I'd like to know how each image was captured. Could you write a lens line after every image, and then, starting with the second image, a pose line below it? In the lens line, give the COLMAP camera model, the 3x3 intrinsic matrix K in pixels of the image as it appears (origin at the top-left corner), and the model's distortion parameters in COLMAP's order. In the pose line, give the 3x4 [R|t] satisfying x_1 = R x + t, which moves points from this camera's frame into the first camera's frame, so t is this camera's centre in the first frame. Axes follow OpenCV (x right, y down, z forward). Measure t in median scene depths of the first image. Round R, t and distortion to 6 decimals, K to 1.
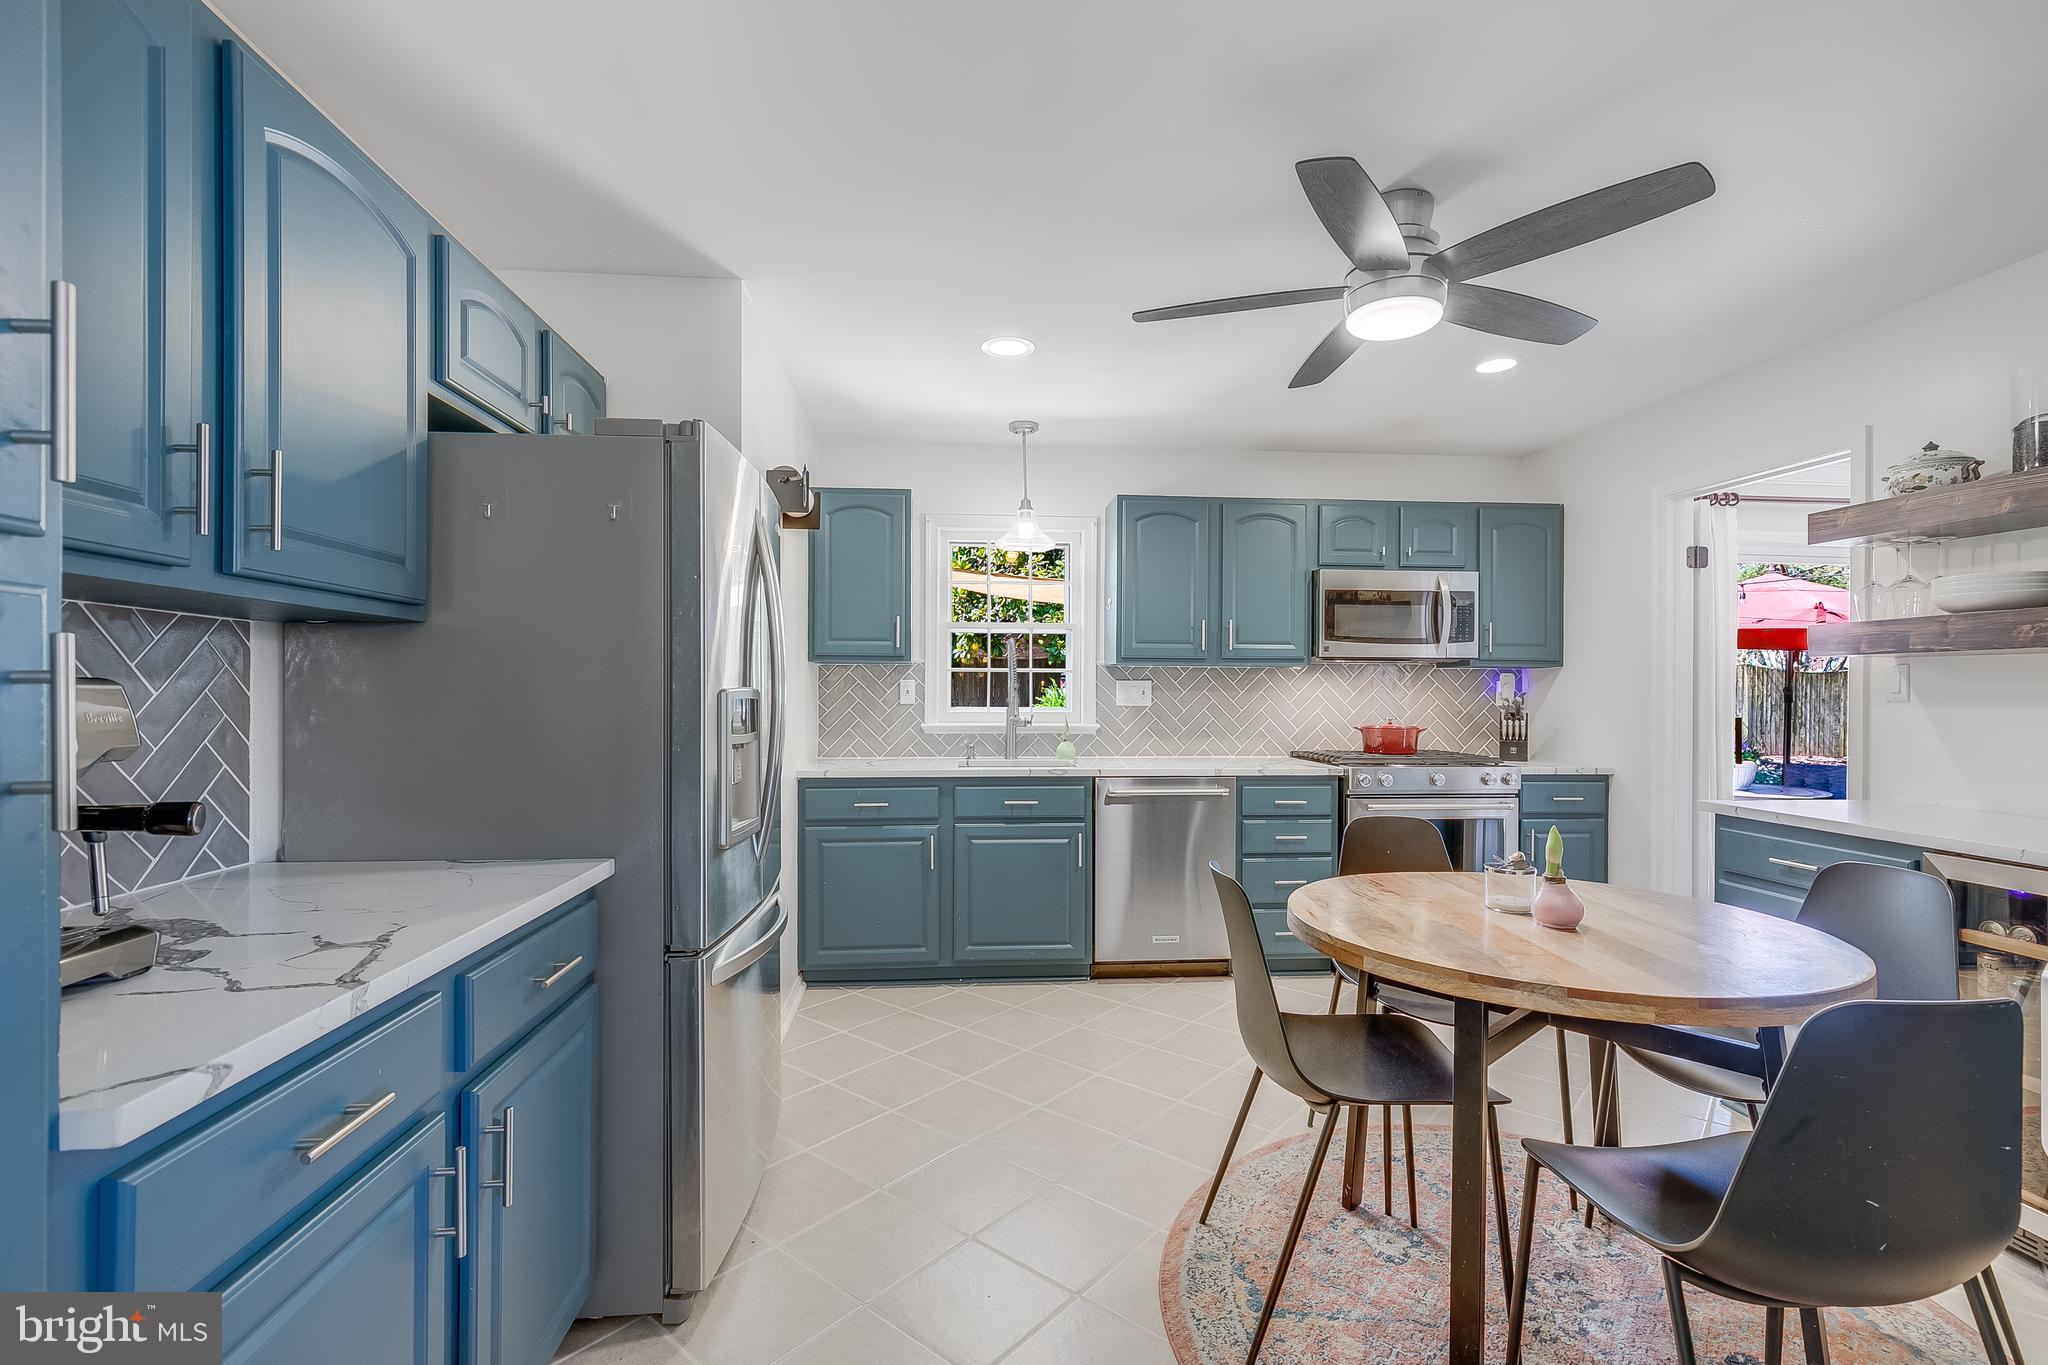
lens RADIAL K [[909.0, 0, 1014.8], [0, 909.0, 705.3], [0, 0, 1]] dist [0.013097, -0.000332]
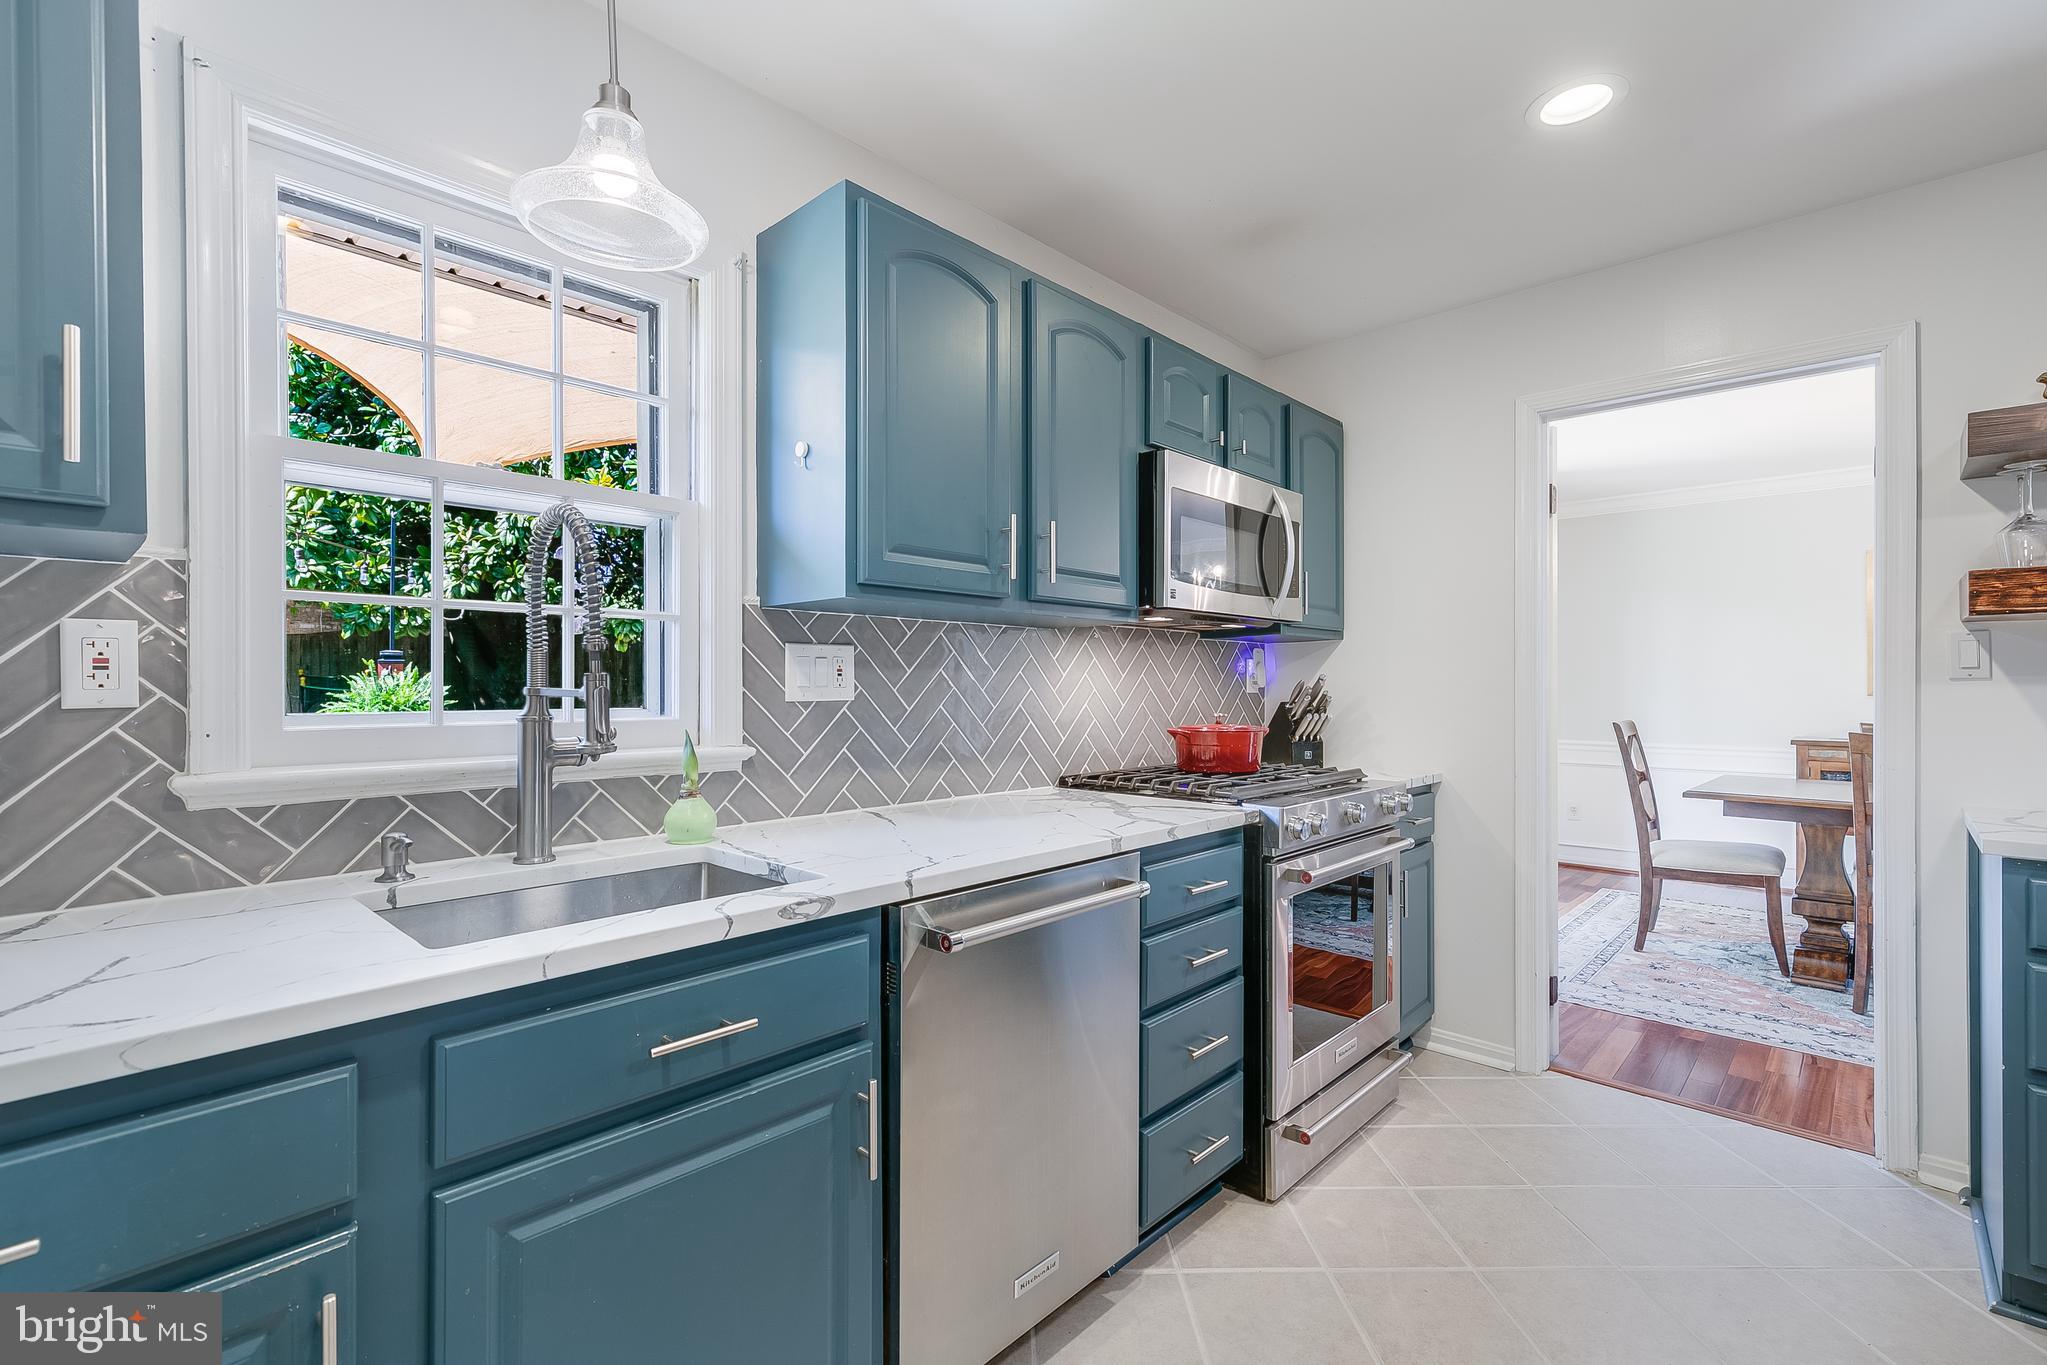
lens RADIAL K [[915.0, 0, 1018.7], [0, 915.0, 694.7], [0, 0, 1]] dist [0.002657, 0.000133]
pose [[0.738613, -0.011878, 0.674026, -0.101184], [0.010480, 0.999926, 0.006136, -0.004473], [-0.674049, 0.002531, 0.738683, 0.622486]]
